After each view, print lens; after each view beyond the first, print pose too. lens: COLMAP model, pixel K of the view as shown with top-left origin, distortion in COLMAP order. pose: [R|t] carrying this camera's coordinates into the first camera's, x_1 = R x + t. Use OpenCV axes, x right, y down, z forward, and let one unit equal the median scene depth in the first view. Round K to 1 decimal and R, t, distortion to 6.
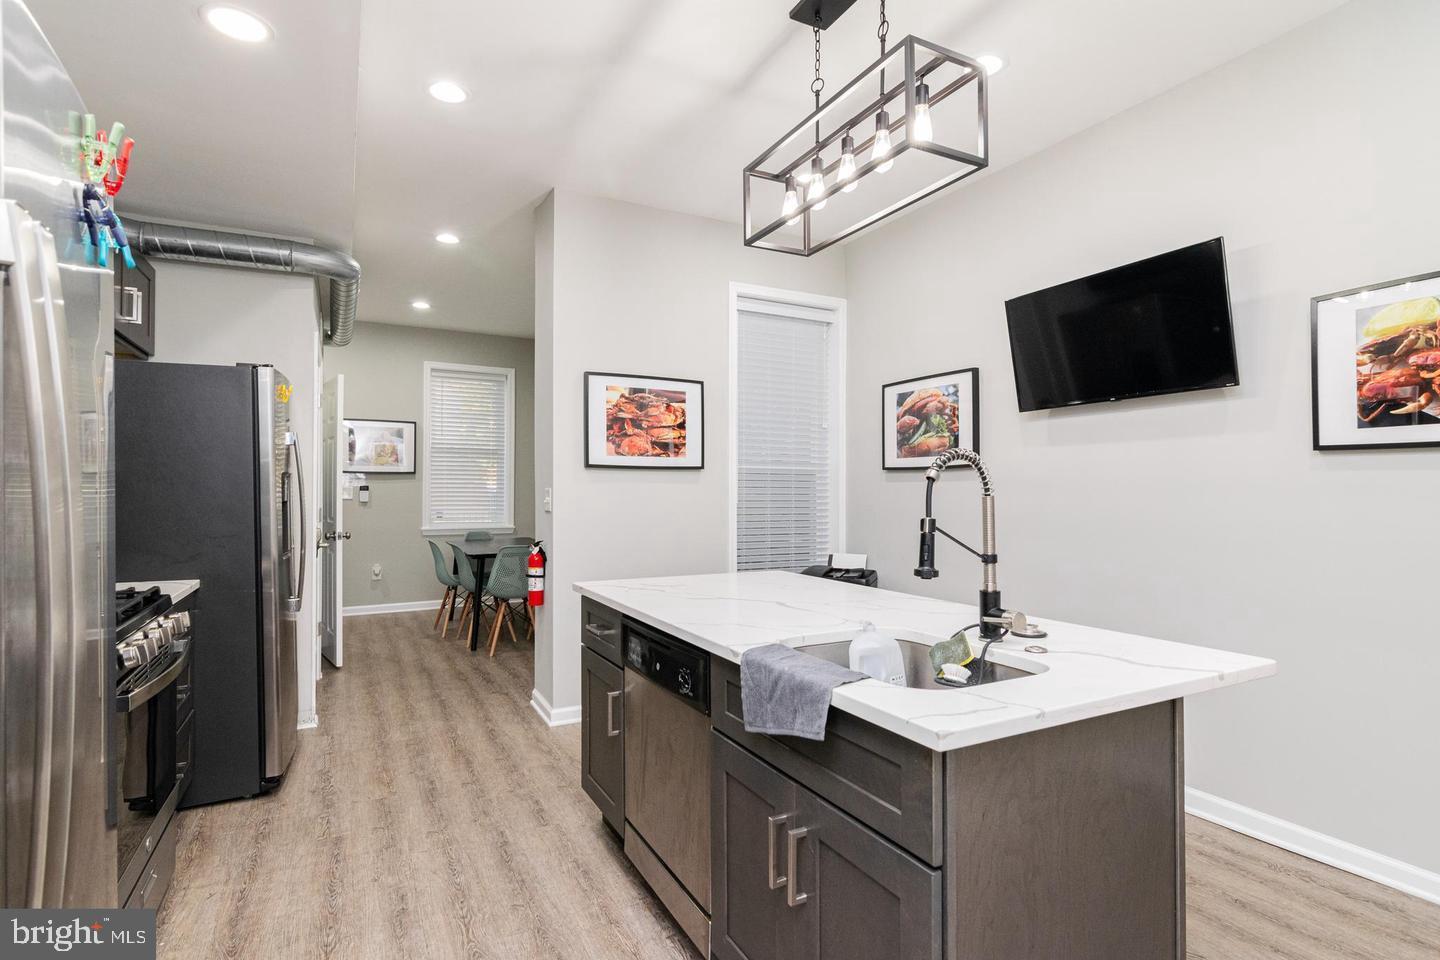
lens RADIAL K [[719.6, 0, 725.1], [0, 719.6, 488.6], [0, 0, 1]] dist [-0.002692, -0.001226]
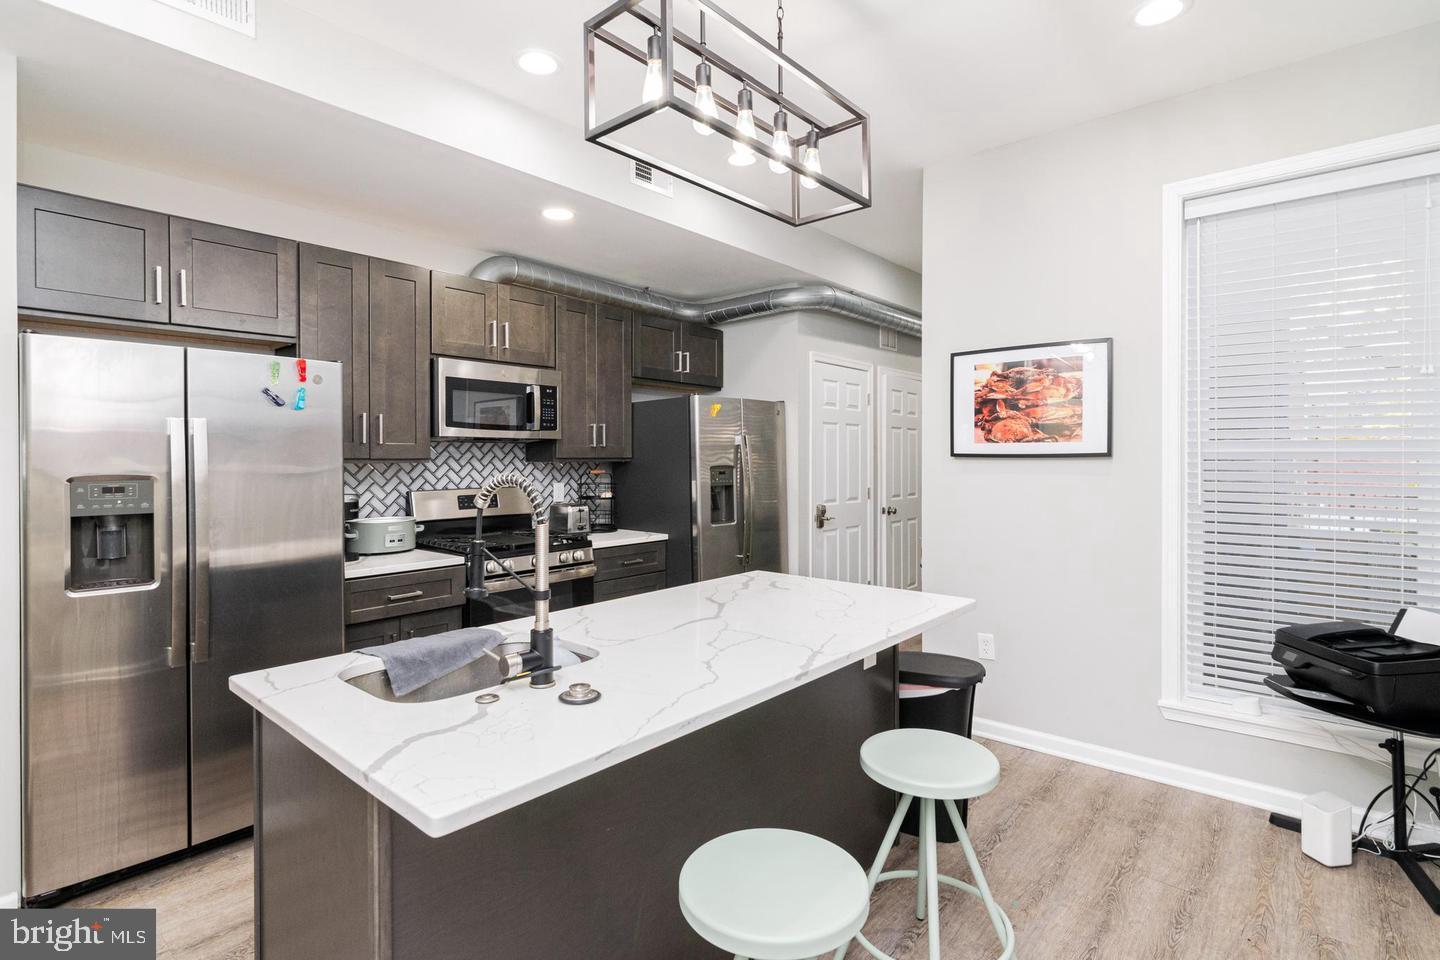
lens RADIAL K [[719.6, 0, 708.4], [0, 719.6, 457.4], [0, 0, 1]] dist [-0.002692, -0.001226]
pose [[0.349292, -0.000616, -0.937014, 0.545116], [0.007789, 0.999967, 0.002246, -0.032317], [0.936981, -0.008083, 0.349286, 0.371623]]
